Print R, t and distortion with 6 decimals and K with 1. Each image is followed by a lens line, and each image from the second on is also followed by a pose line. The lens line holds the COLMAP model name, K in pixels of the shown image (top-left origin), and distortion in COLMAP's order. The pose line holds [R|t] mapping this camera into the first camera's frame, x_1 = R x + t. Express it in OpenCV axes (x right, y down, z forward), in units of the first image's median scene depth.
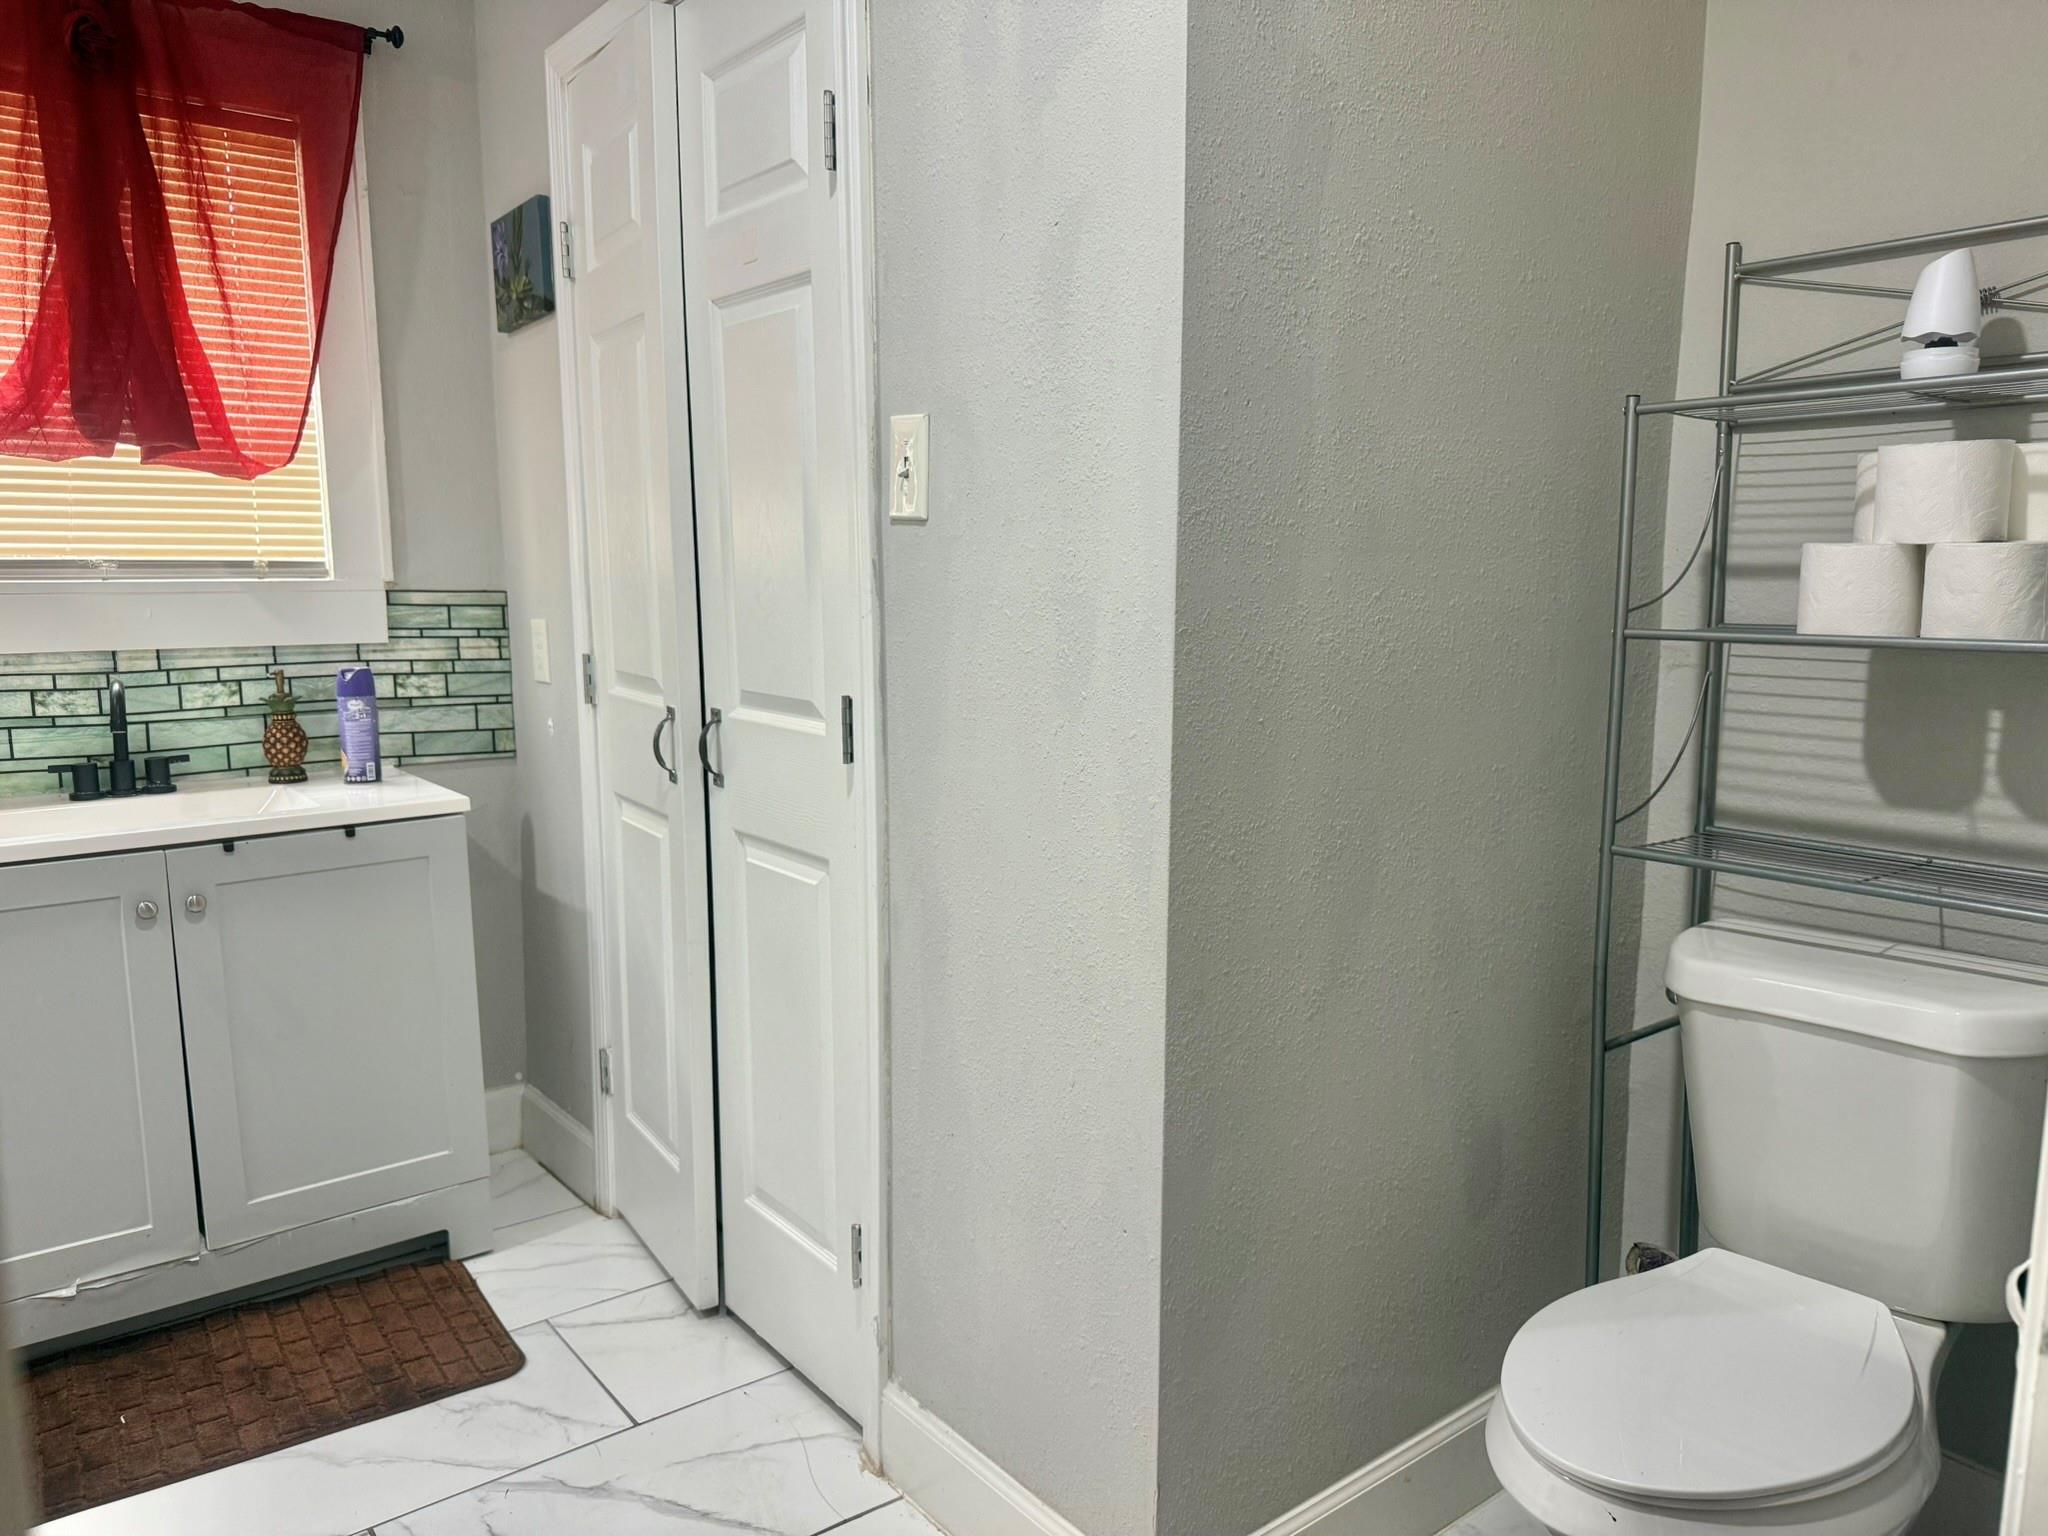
lens RADIAL K [[1400.6, 0, 1041.0], [0, 1400.6, 769.7], [0, 0, 1]] dist [-0.000307, -0.030130]
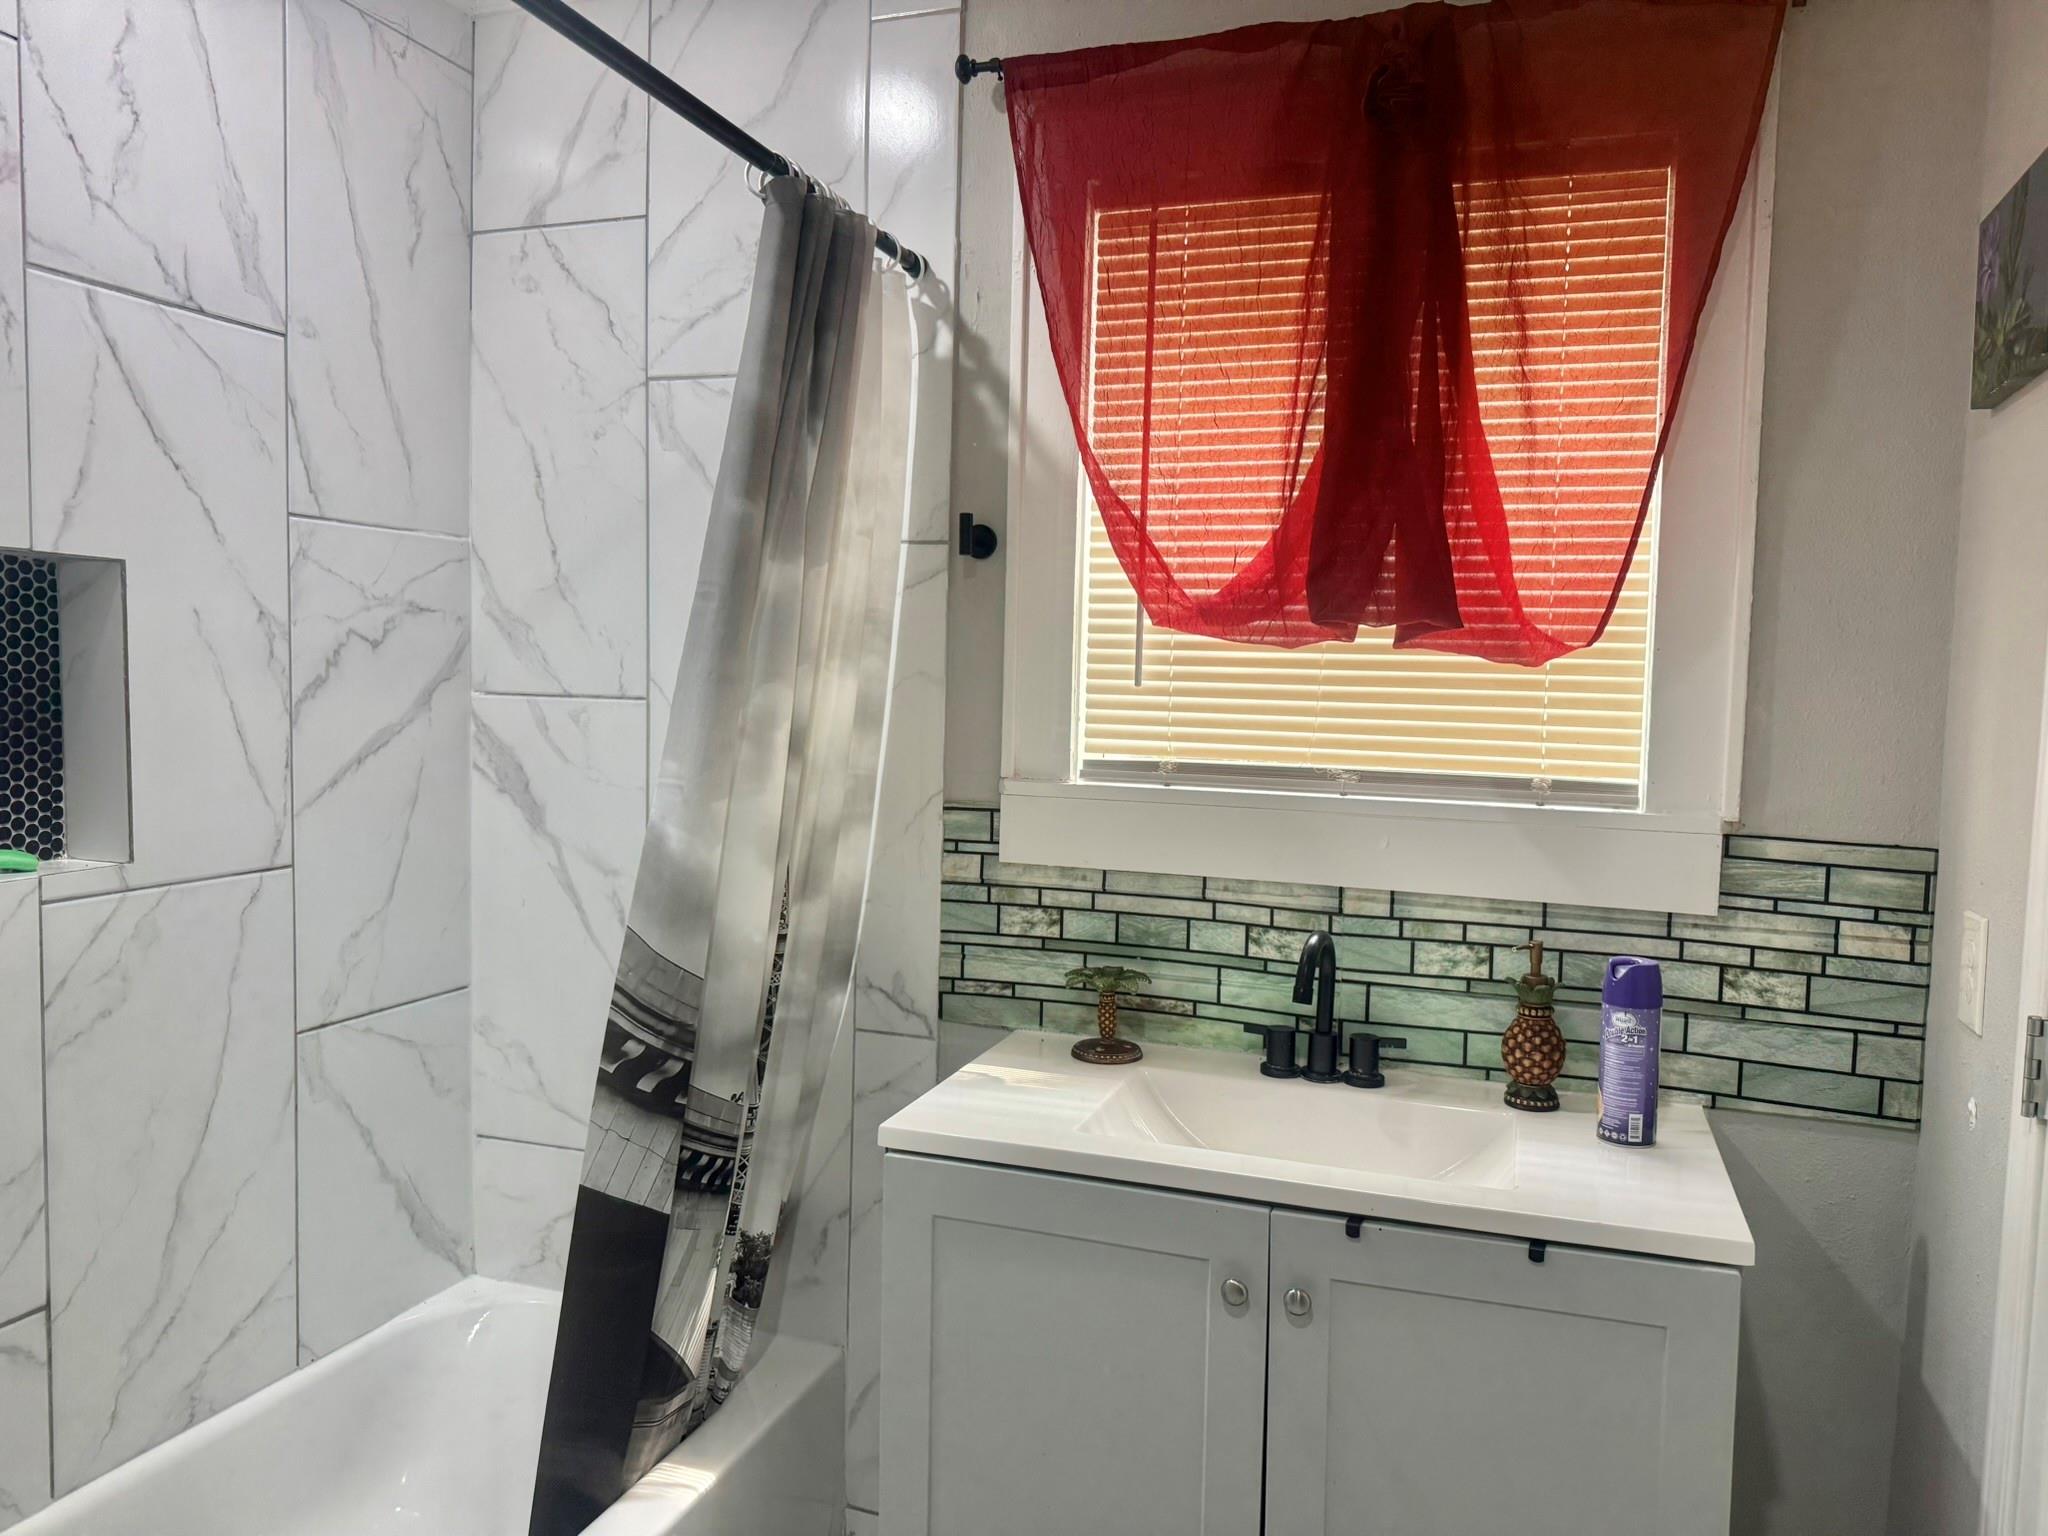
lens RADIAL K [[1400.6, 0, 1008.3], [0, 1400.6, 771.1], [0, 0, 1]] dist [-0.000307, -0.030130]
pose [[0.503936, 0.070247, -0.860879, -0.092299], [-0.146862, 0.989143, -0.005256, -0.111130], [0.851164, 0.129079, 0.508782, 0.417331]]
